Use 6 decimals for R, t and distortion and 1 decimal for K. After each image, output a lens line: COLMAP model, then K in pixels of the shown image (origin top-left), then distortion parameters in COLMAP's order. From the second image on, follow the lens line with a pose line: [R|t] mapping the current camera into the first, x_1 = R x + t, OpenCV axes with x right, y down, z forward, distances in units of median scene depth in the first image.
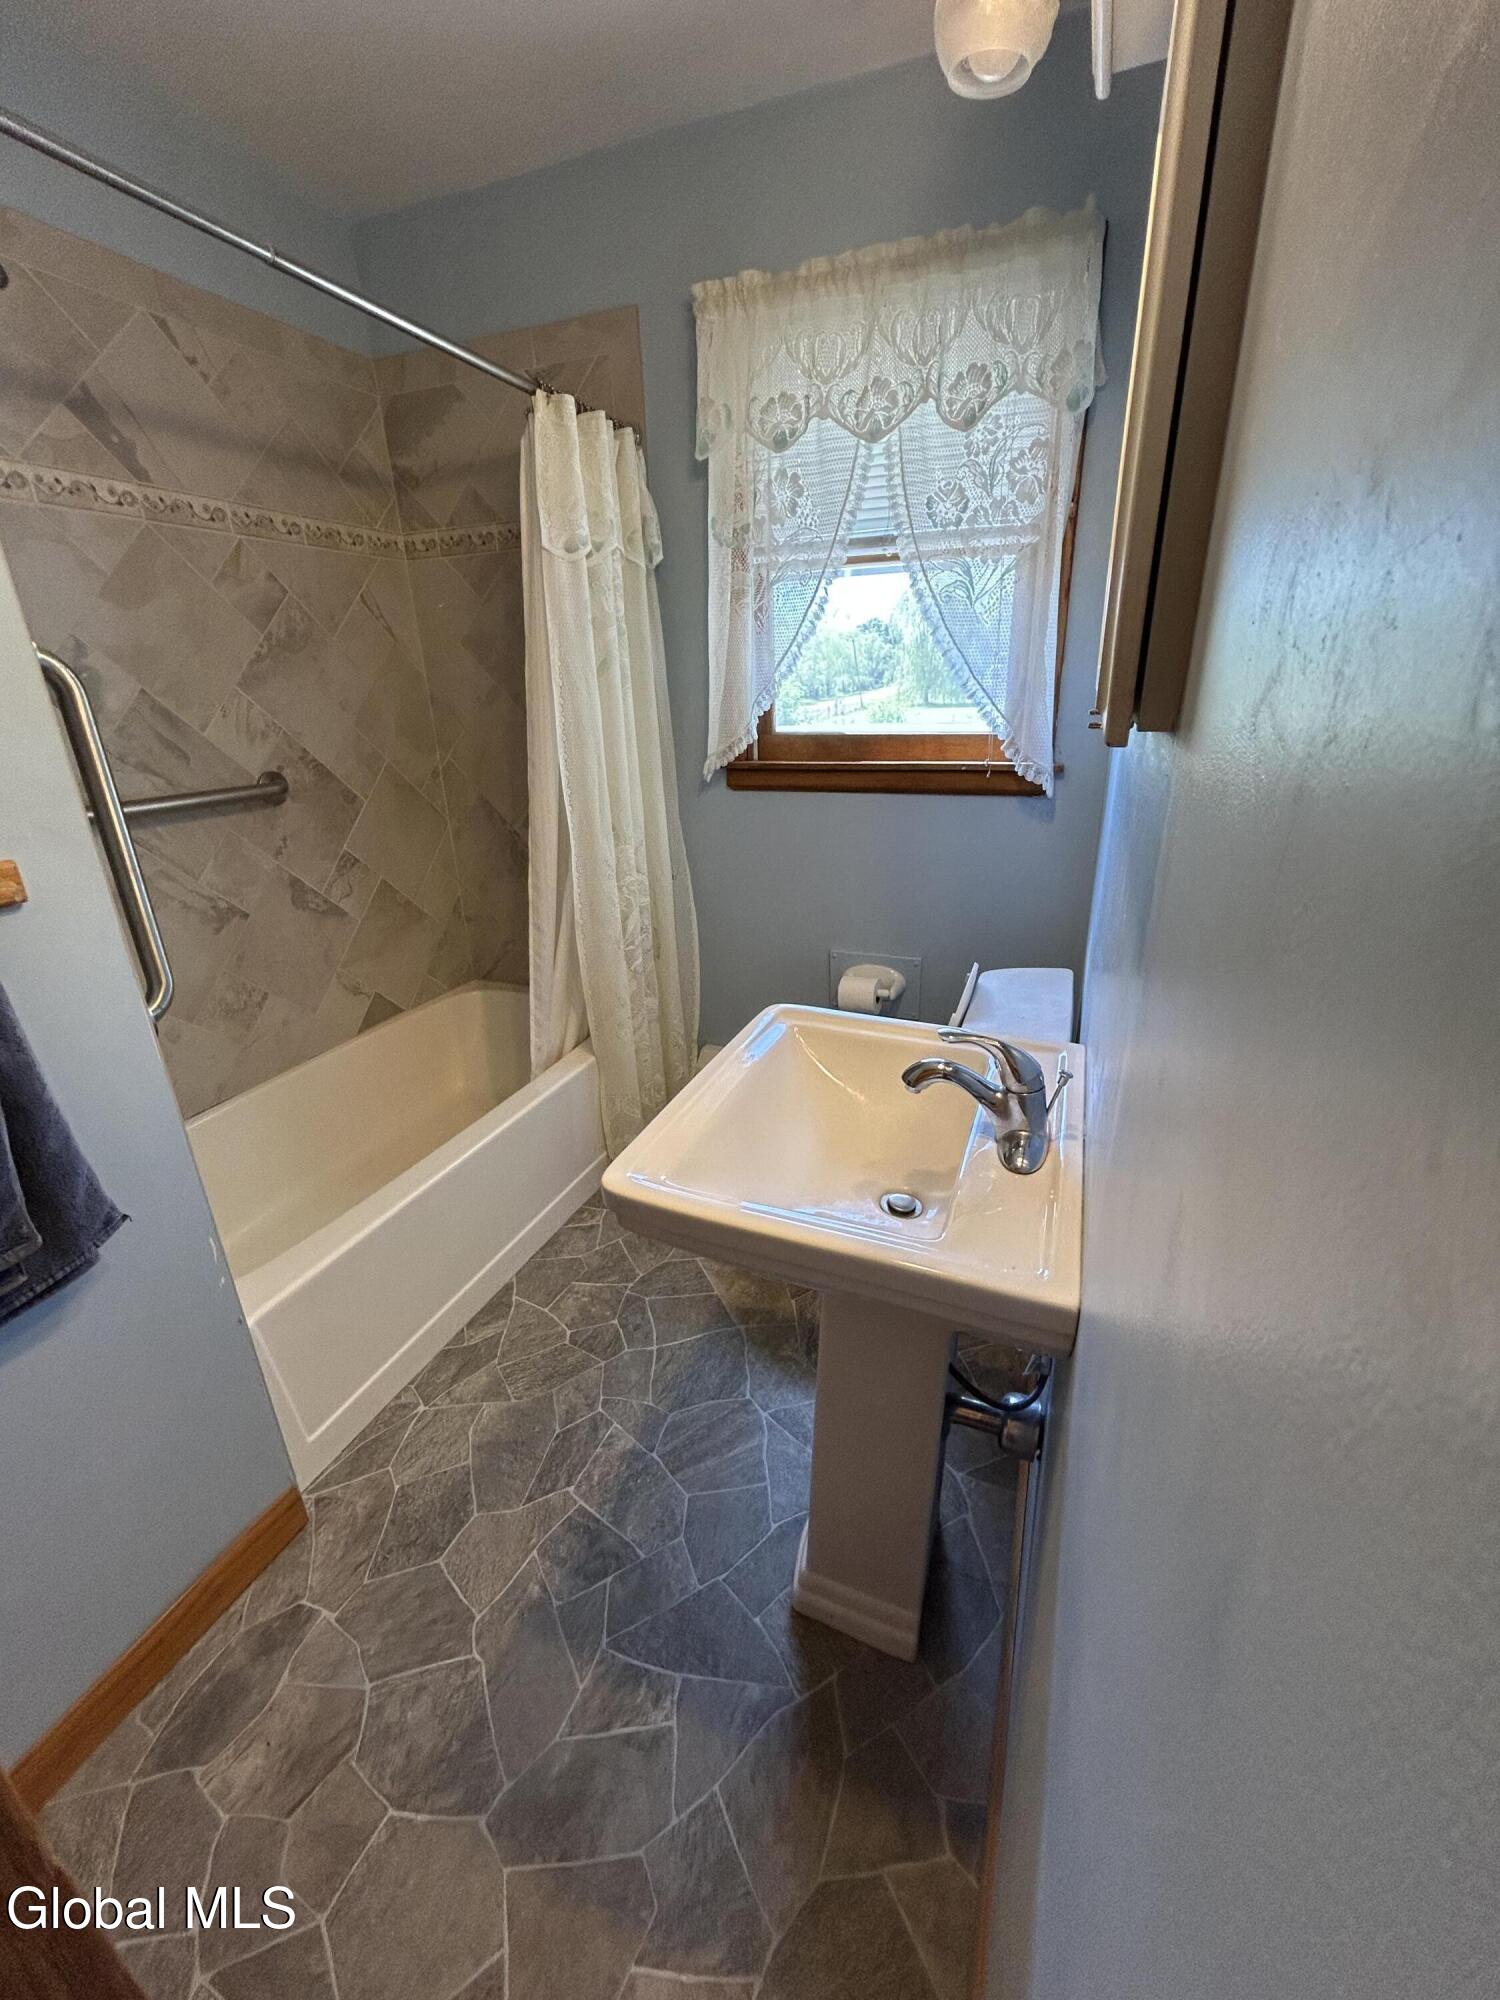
lens RADIAL K [[815.8, 0, 746.3], [0, 815.8, 1002.7], [0, 0, 1]] dist [0.000846, 0.000233]
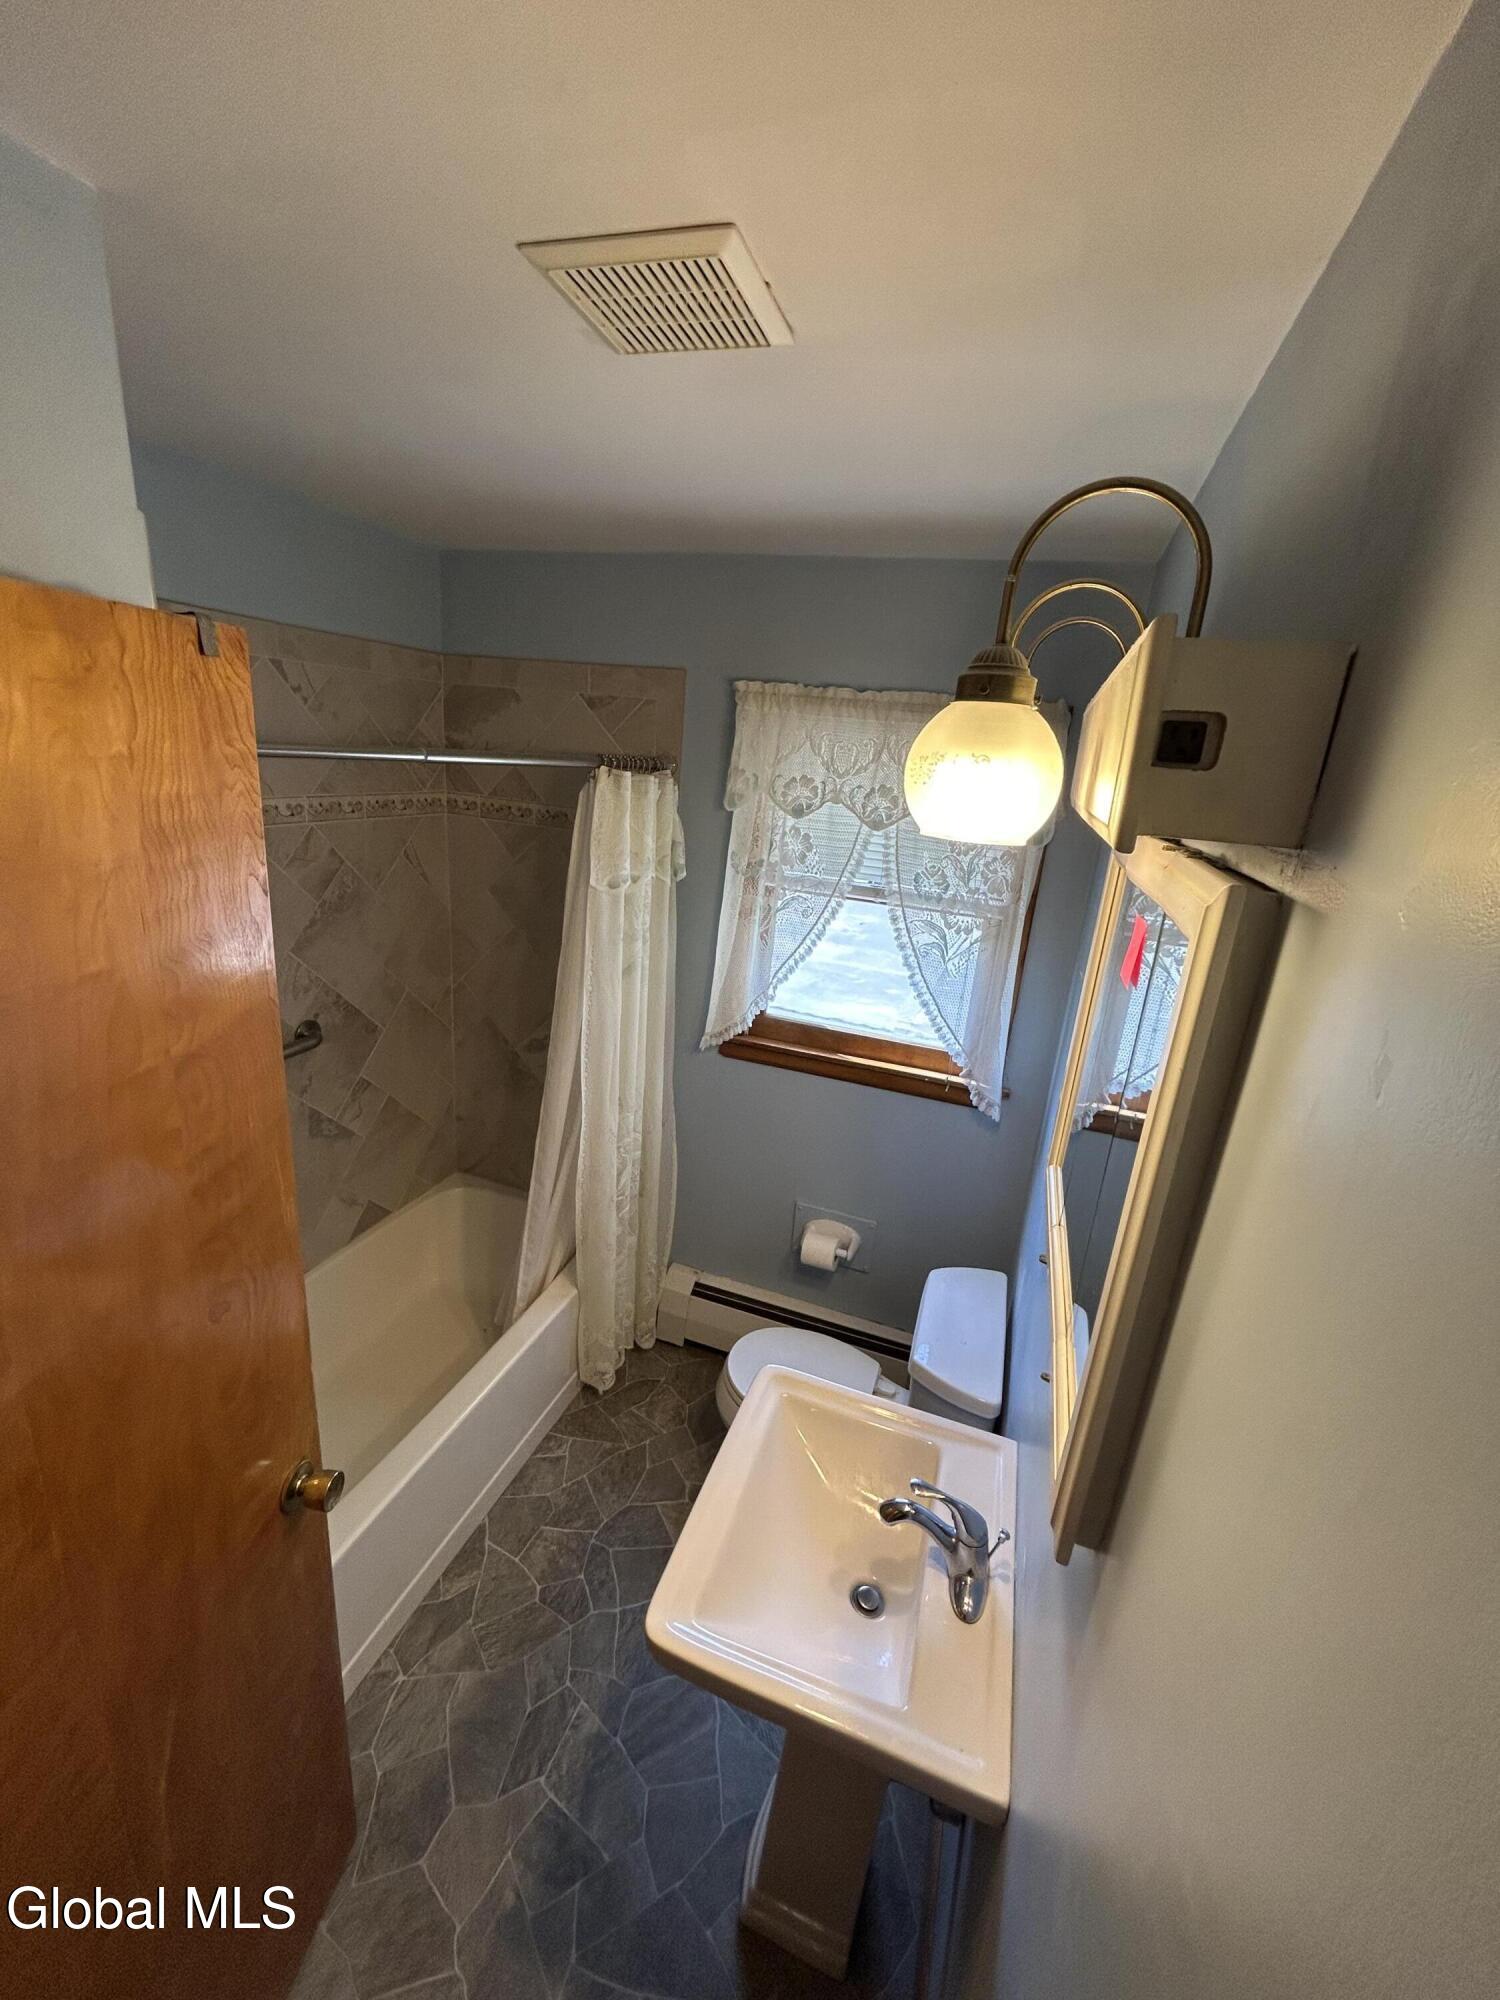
lens RADIAL K [[815.8, 0, 747.9], [0, 815.8, 998.6], [0, 0, 1]] dist [0.000846, 0.000233]
pose [[0.992184, 0.093845, 0.082241, -0.101158], [-0.087895, 0.993435, -0.073218, -0.316435], [-0.088572, 0.065417, 0.993919, -0.155663]]
